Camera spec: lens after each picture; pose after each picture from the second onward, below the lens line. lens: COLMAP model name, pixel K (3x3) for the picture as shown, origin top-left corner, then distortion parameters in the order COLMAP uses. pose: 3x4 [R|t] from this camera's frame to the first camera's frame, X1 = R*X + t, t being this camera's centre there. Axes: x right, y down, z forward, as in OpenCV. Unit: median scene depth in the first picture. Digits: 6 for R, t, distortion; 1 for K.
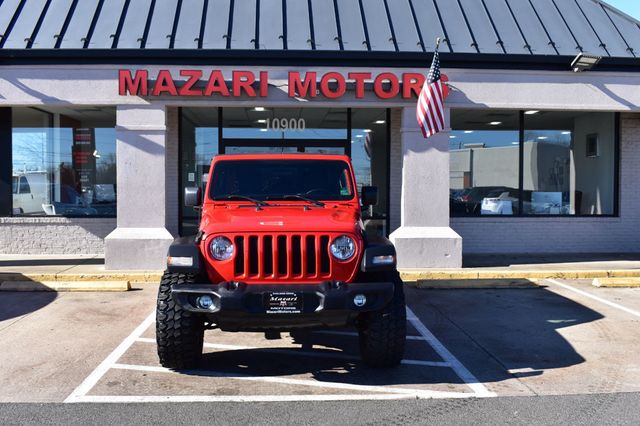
lens RADIAL K [[645.5, 0, 317.1], [0, 645.5, 216.0], [0, 0, 1]] dist [-0.035633, 0.000000]
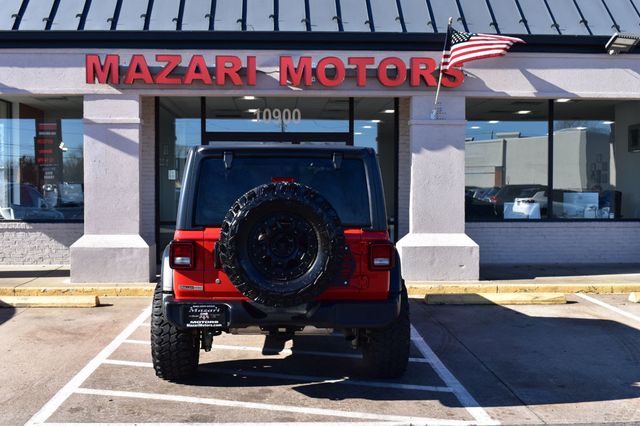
lens RADIAL K [[762.3, 0, 316.0], [0, 762.3, 215.4], [0, 0, 1]] dist [-0.010044, 0.000000]
pose [[0.999937, -0.000468, -0.011218, 0.016244], [0.000430, 0.999994, -0.003327, -0.004288], [0.011220, 0.003322, 0.999932, -0.034082]]
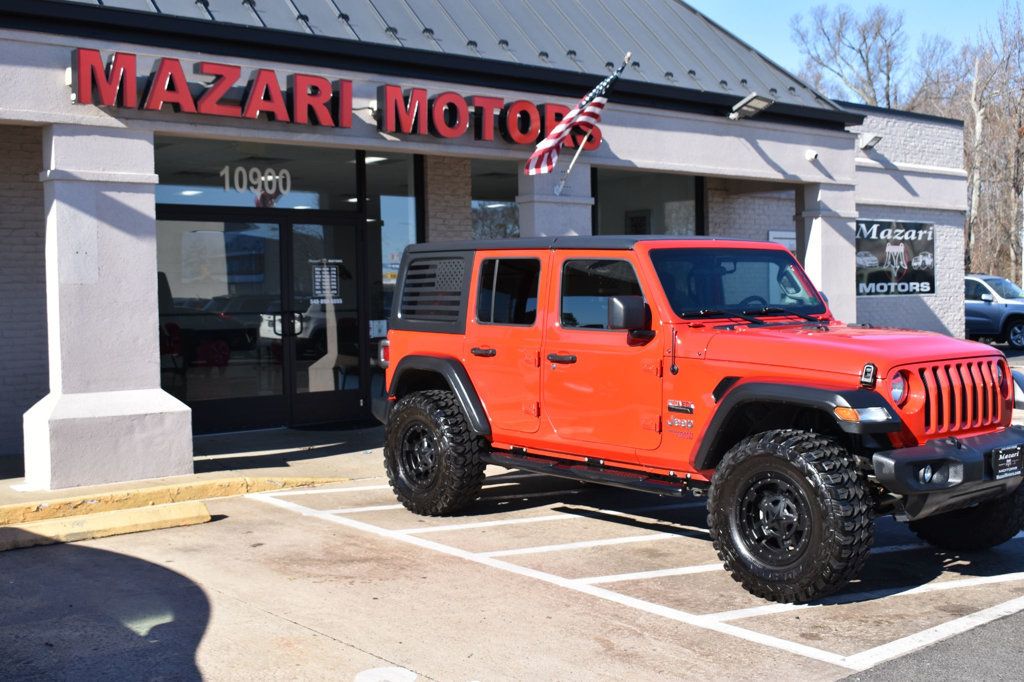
lens RADIAL K [[1291.9, 0, 517.2], [0, 1291.9, 336.7], [0, 0, 1]] dist [-0.020991, 0.000000]
pose [[0.795468, -0.032453, 0.605125, -0.604473], [0.046069, 0.998914, -0.006989, -0.001205], [-0.604241, 0.033437, 0.796100, 0.082035]]
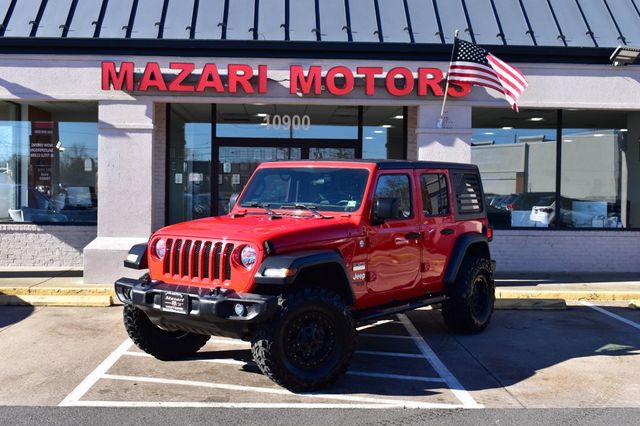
lens RADIAL K [[824.4, 0, 319.7], [0, 824.4, 214.3], [0, 0, 1]] dist [0.015801, 0.000000]
pose [[0.999765, 0.011069, -0.018664, 0.020305], [-0.011318, 0.999848, -0.013292, -0.001514], [0.018514, 0.013500, 0.999737, -0.145509]]
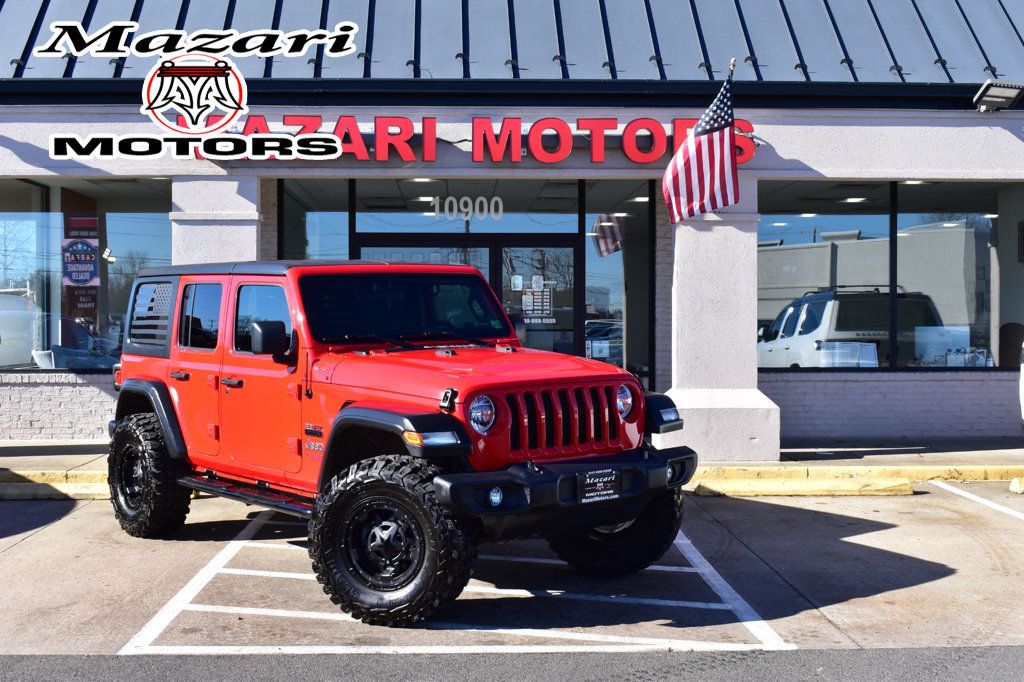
lens RADIAL K [[1278.8, 0, 512.6], [0, 1278.8, 345.9], [0, 0, 1]] dist [0.009186, 0.000000]
pose [[0.999844, -0.001989, -0.017554, 0.010981], [0.001588, 0.999738, -0.022826, 0.004949], [0.017595, 0.022795, 0.999585, -0.129866]]
